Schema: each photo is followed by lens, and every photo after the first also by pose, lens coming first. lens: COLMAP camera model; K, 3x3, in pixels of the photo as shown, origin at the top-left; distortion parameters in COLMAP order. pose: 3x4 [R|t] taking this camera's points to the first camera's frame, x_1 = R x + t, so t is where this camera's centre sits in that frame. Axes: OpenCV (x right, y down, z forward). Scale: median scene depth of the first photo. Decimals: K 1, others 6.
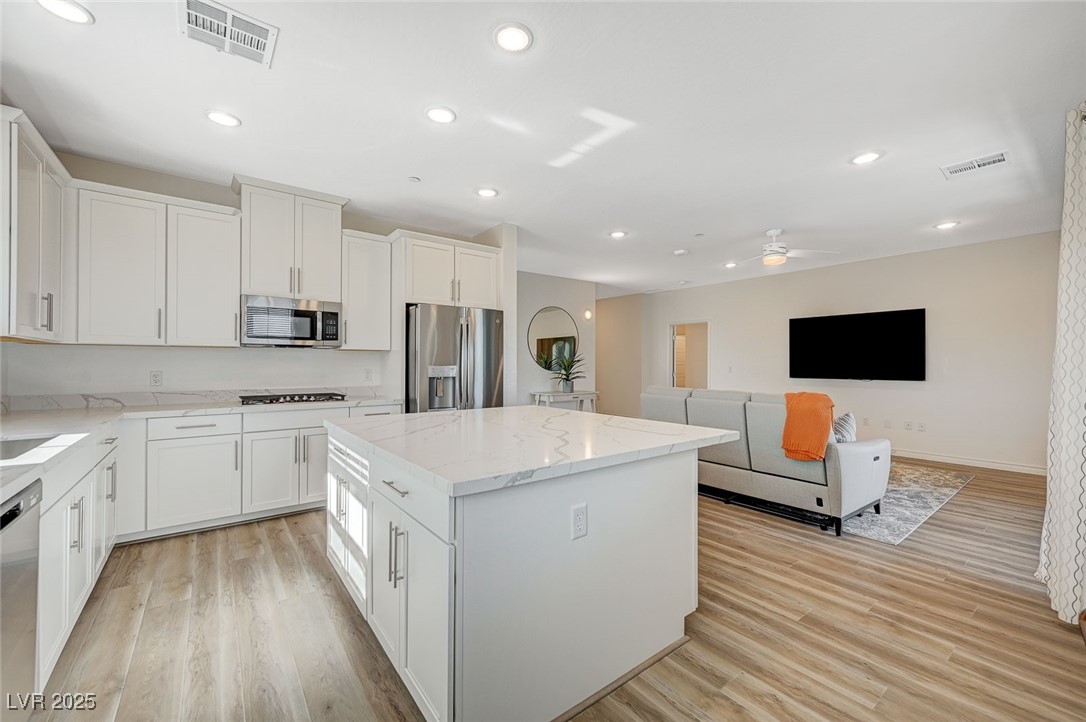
lens RADIAL K [[432.0, 0, 540.6], [0, 432.0, 363.9], [0, 0, 1]] dist [0.000198, 0.001144]
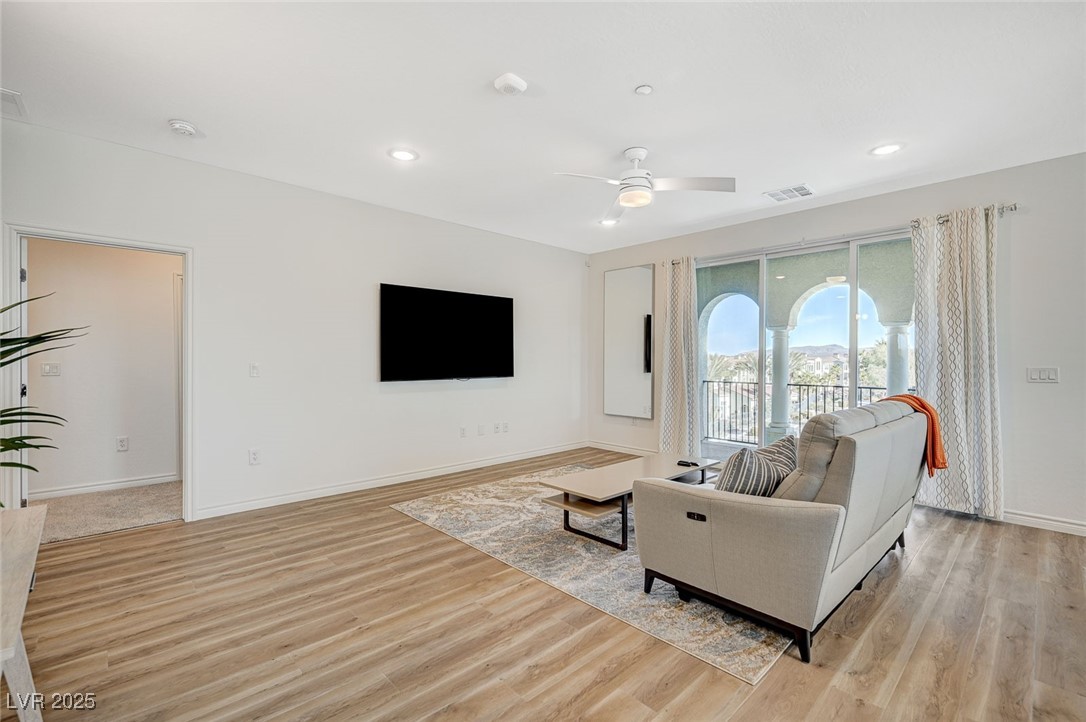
lens RADIAL K [[484.8, 0, 553.0], [0, 484.8, 354.0], [0, 0, 1]] dist [-0.003361, 0.000914]
pose [[-0.118309, 0.004302, 0.992967, -0.208241], [-0.003017, 0.999984, -0.004692, -0.006766], [-0.992972, -0.003551, -0.118294, 1.561233]]
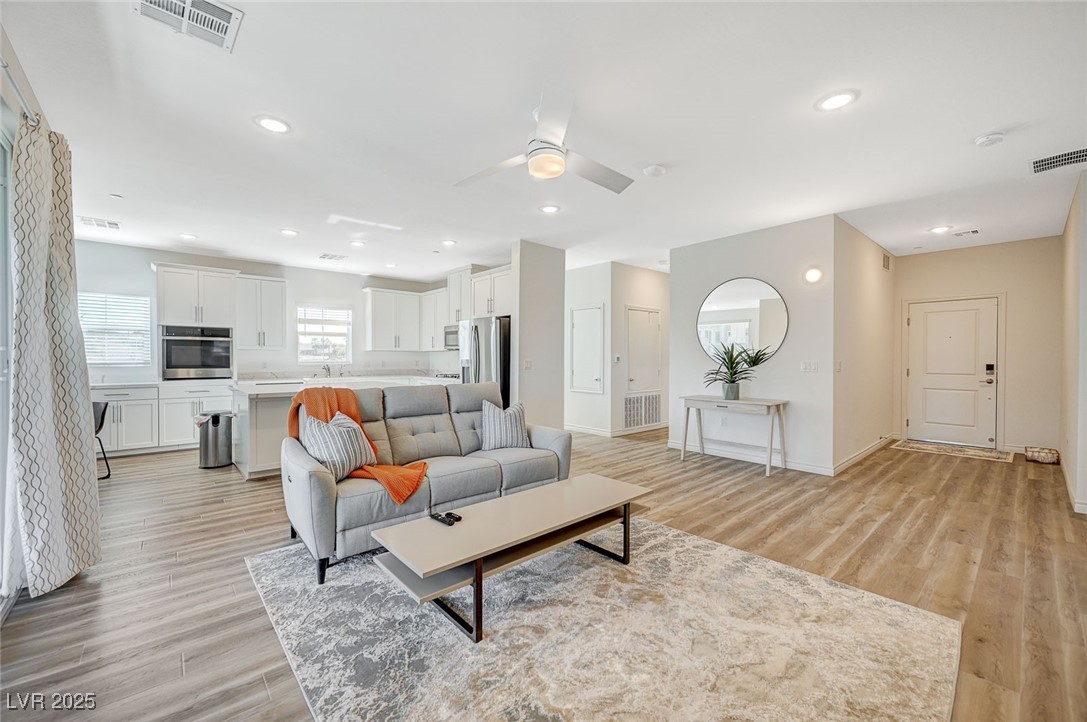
lens RADIAL K [[432.4, 0, 547.8], [0, 432.4, 363.1], [0, 0, 1]] dist [0.000198, 0.001144]
pose [[0.079979, 0.010845, -0.996738, 1.406505], [-0.000180, 0.999941, 0.010866, 0.000063], [0.996797, -0.000690, 0.079976, 1.240003]]
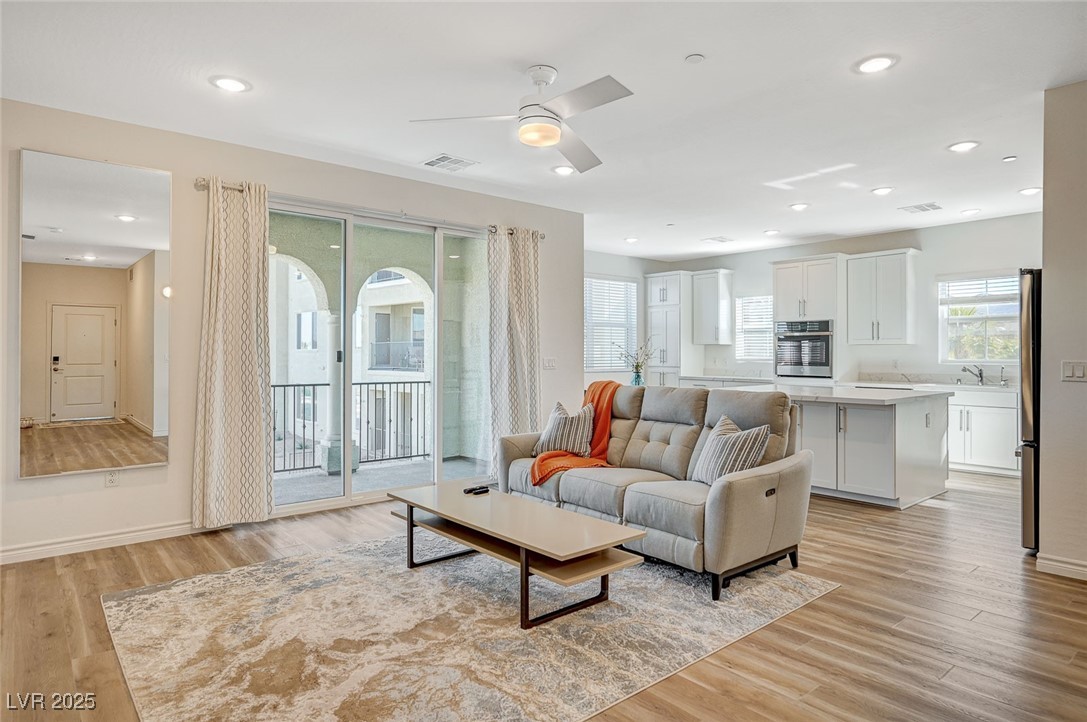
lens RADIAL K [[624.8, 0, 540.6], [0, 624.8, 353.5], [0, 0, 1]] dist [-0.001221, -0.000724]
pose [[-0.998717, -0.004659, -0.050434, 0.745865], [-0.004695, 0.999989, 0.000597, -0.001556], [0.050430, 0.000833, -0.998727, 2.174477]]
